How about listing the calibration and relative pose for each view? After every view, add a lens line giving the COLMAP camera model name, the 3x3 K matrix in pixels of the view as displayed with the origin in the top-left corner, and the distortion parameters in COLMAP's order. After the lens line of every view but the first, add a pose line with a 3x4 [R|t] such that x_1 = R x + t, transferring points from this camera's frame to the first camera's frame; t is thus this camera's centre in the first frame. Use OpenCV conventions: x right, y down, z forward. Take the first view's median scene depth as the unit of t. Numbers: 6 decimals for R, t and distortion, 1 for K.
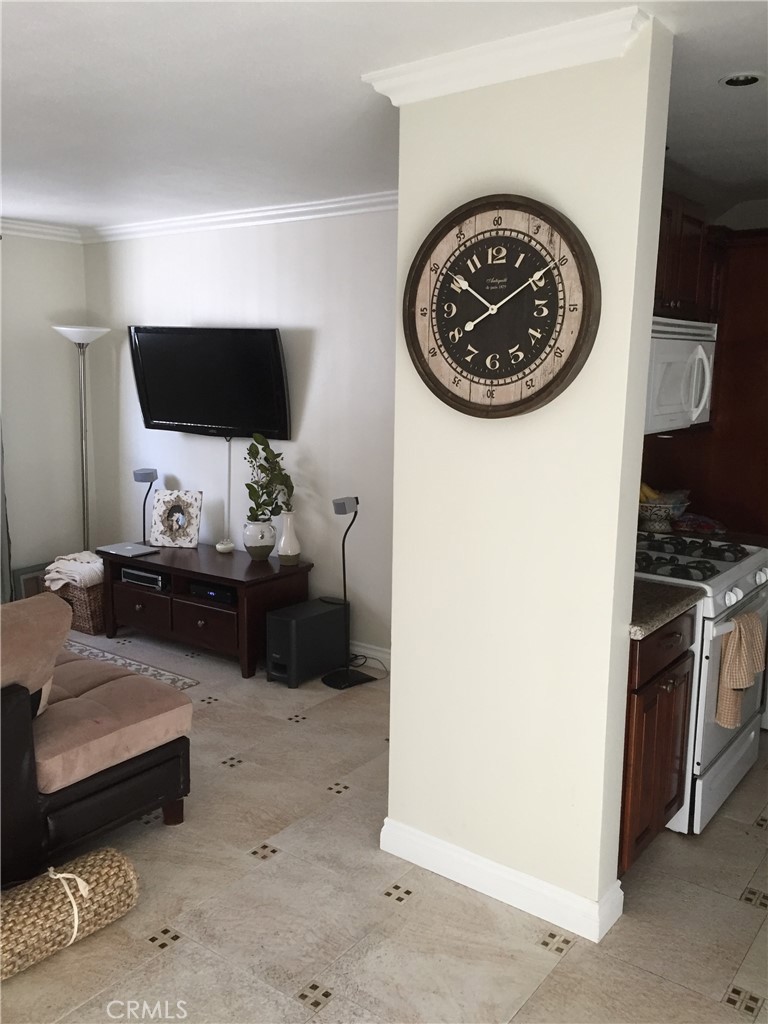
lens RADIAL K [[875.9, 0, 384.0], [0, 875.9, 512.0], [0, 0, 1]] dist [0.049437, -0.007844]
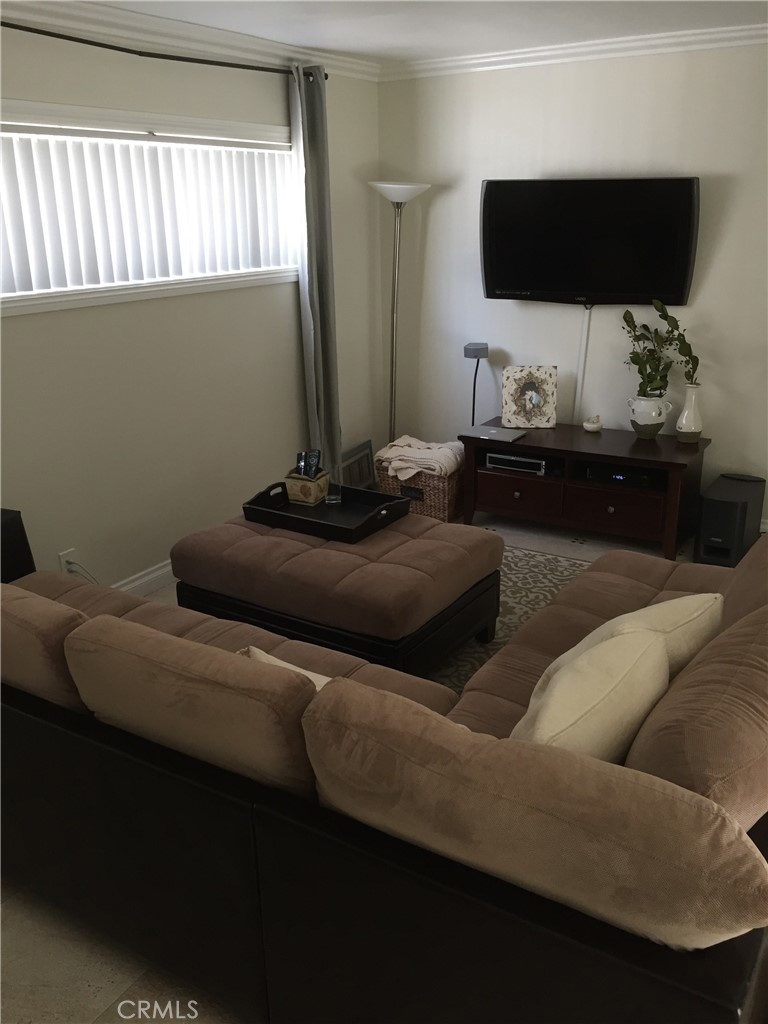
lens RADIAL K [[875.9, 0, 384.0], [0, 875.9, 512.0], [0, 0, 1]] dist [0.049437, -0.007844]
pose [[0.995814, -0.054764, 0.073175, -0.466101], [0.041774, 0.984809, 0.168538, -0.035813], [-0.081294, -0.164776, 0.982975, 0.079626]]
